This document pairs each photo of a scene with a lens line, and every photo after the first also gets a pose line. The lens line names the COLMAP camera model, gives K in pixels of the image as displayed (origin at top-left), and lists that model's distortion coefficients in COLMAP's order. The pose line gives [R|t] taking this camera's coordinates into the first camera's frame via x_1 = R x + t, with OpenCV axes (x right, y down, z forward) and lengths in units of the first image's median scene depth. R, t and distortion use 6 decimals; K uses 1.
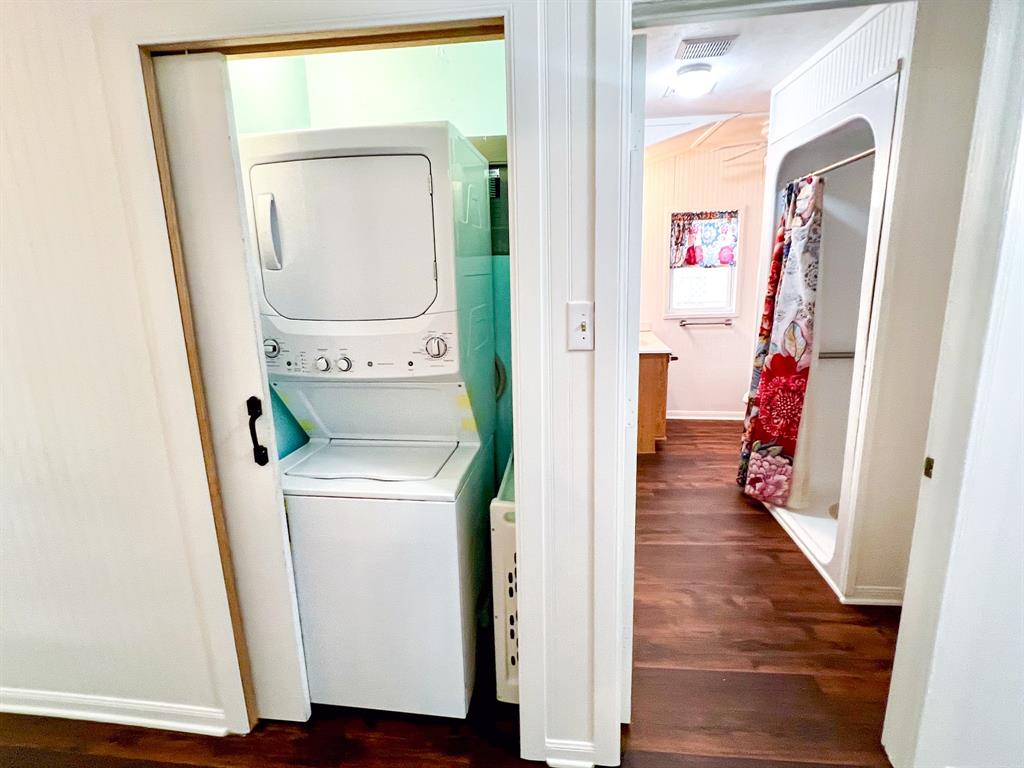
lens RADIAL K [[525.4, 0, 512.2], [0, 525.4, 382.9], [0, 0, 1]] dist [-0.005116, 0.001091]
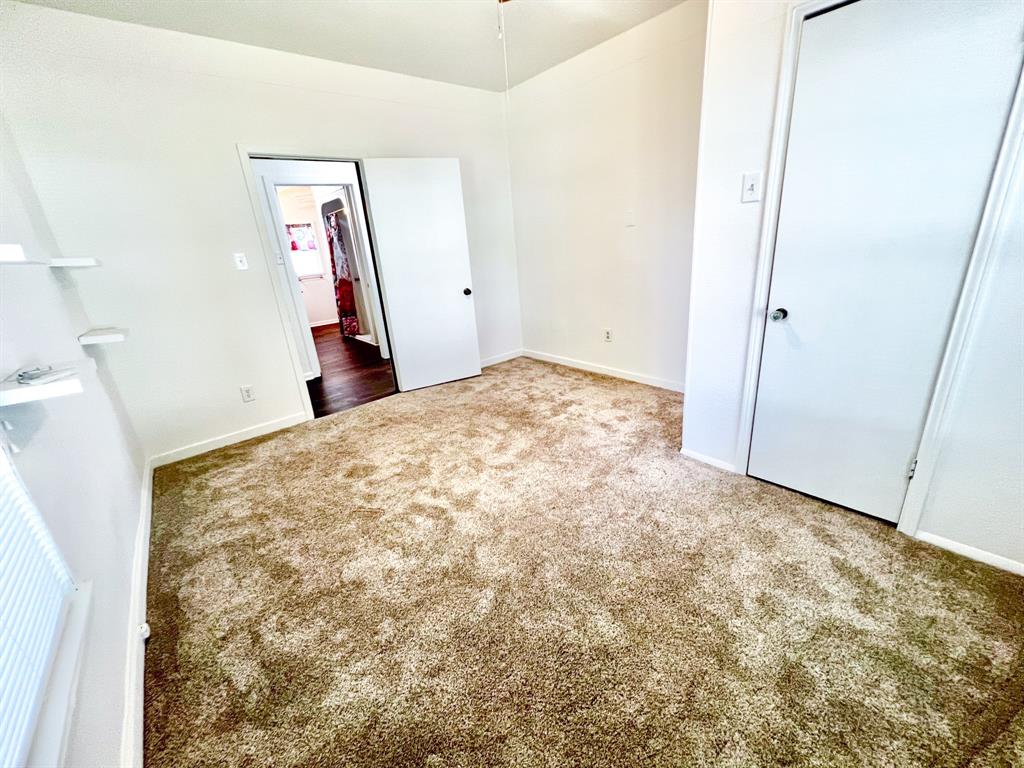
lens RADIAL K [[411.3, 0, 515.2], [0, 411.3, 380.1], [0, 0, 1]] dist [-0.001893, -0.000032]
pose [[0.685719, -0.265592, 0.677680, -0.456092], [0.222254, 0.962986, 0.152517, 0.325327], [-0.693104, 0.046033, 0.719367, -1.137693]]
